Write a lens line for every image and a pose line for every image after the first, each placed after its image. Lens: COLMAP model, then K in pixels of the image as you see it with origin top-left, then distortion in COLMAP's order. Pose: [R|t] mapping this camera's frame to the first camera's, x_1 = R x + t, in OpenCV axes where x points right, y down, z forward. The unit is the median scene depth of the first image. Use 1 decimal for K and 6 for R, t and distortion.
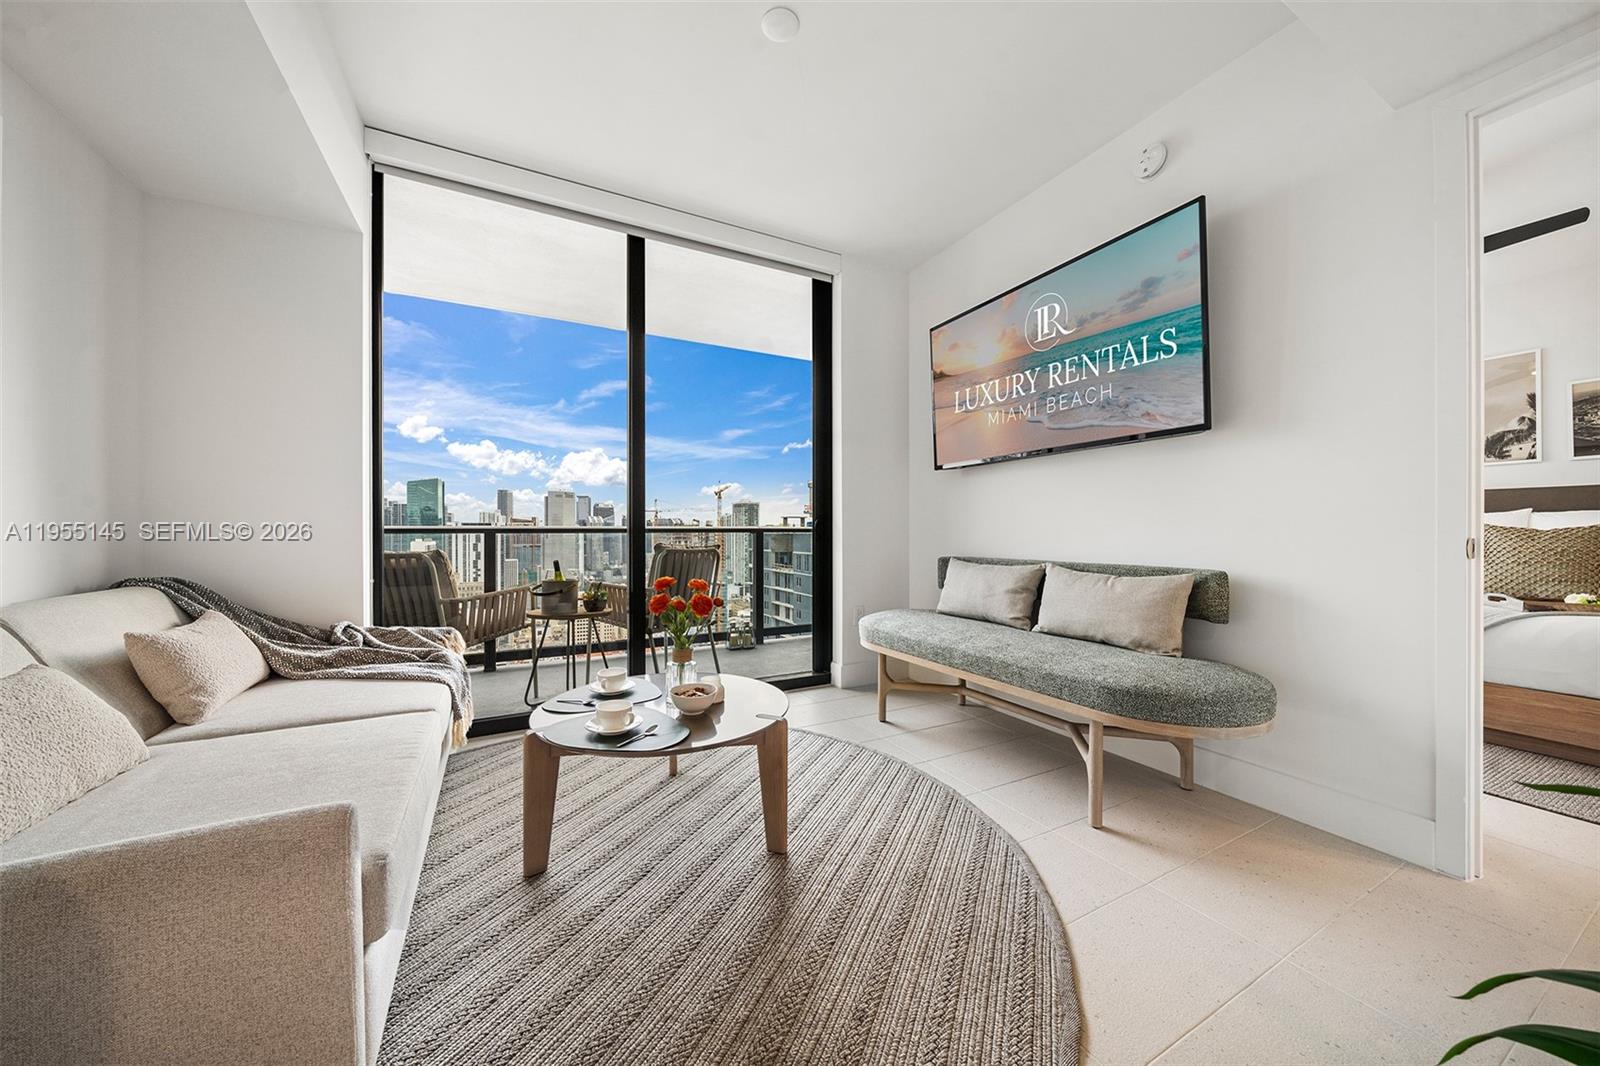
lens RADIAL K [[552.3, 0, 792.0], [0, 552.3, 534.1], [0, 0, 1]] dist [-0.013940, 0.000747]
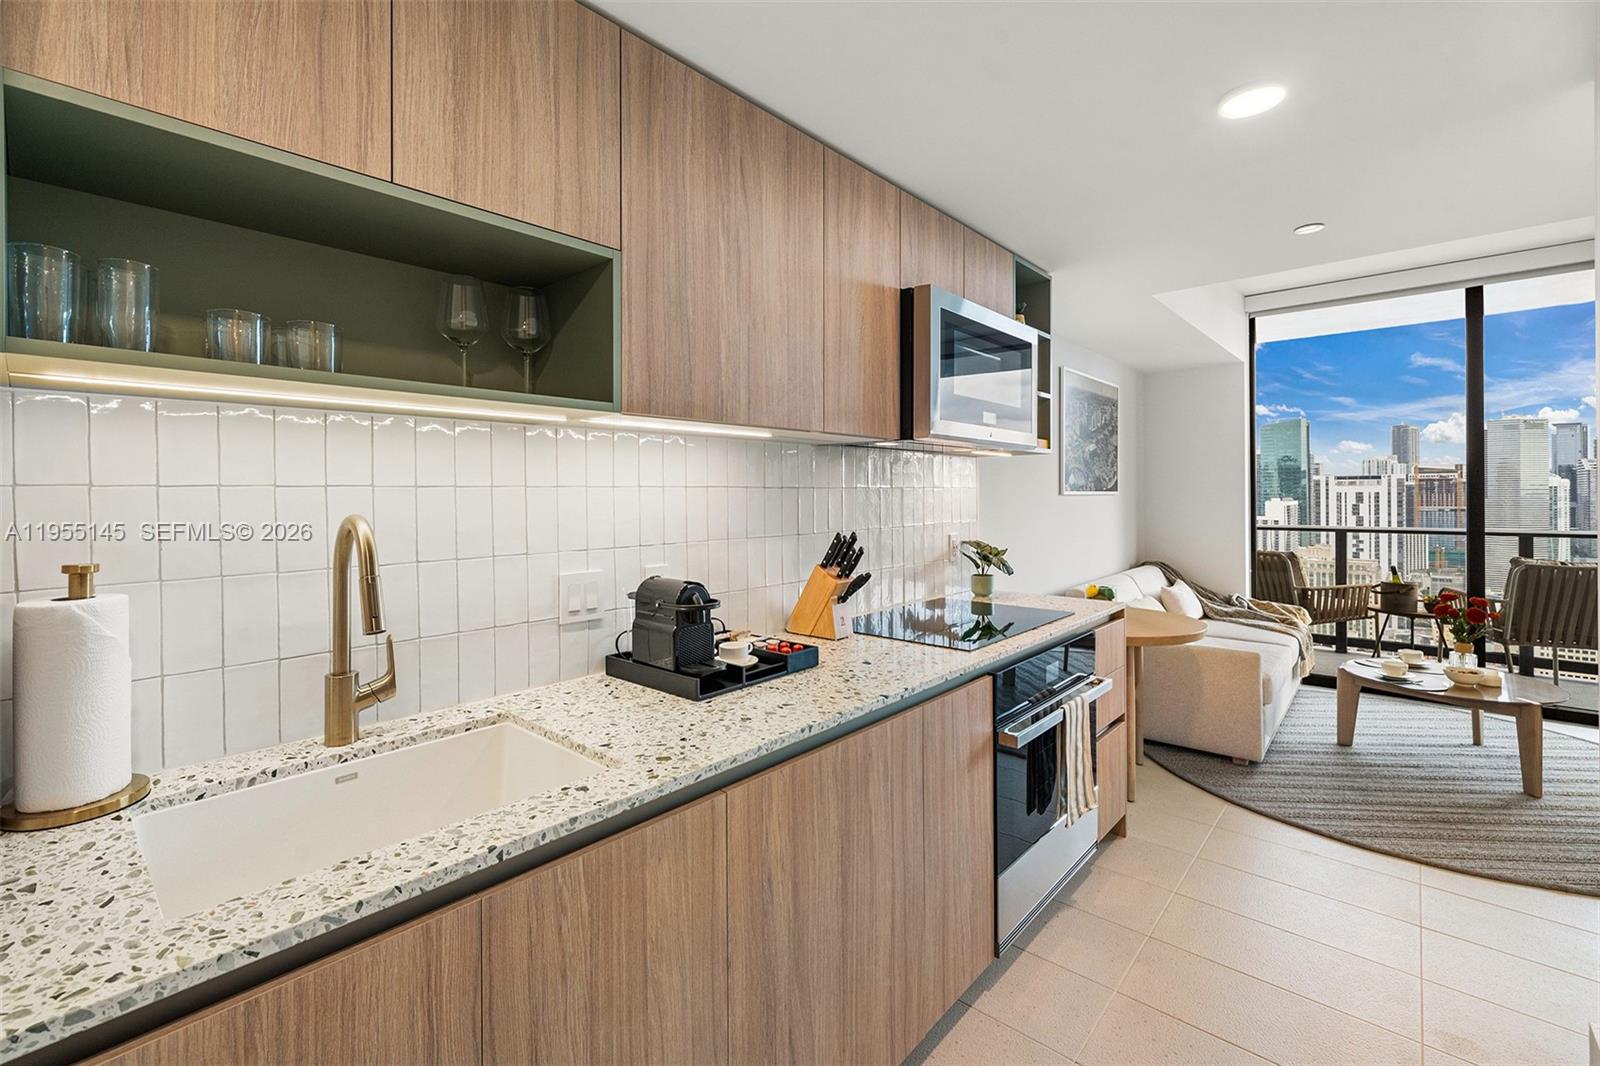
lens RADIAL K [[697.3, 0, 801.5], [0, 697.3, 493.4], [0, 0, 1]] dist [0.004278, 0.000241]
pose [[0.369184, 0.000585, -0.929356, 0.567203], [0.002673, 0.999995, 0.001691, -0.128509], [0.929352, -0.003109, 0.369181, -0.849989]]
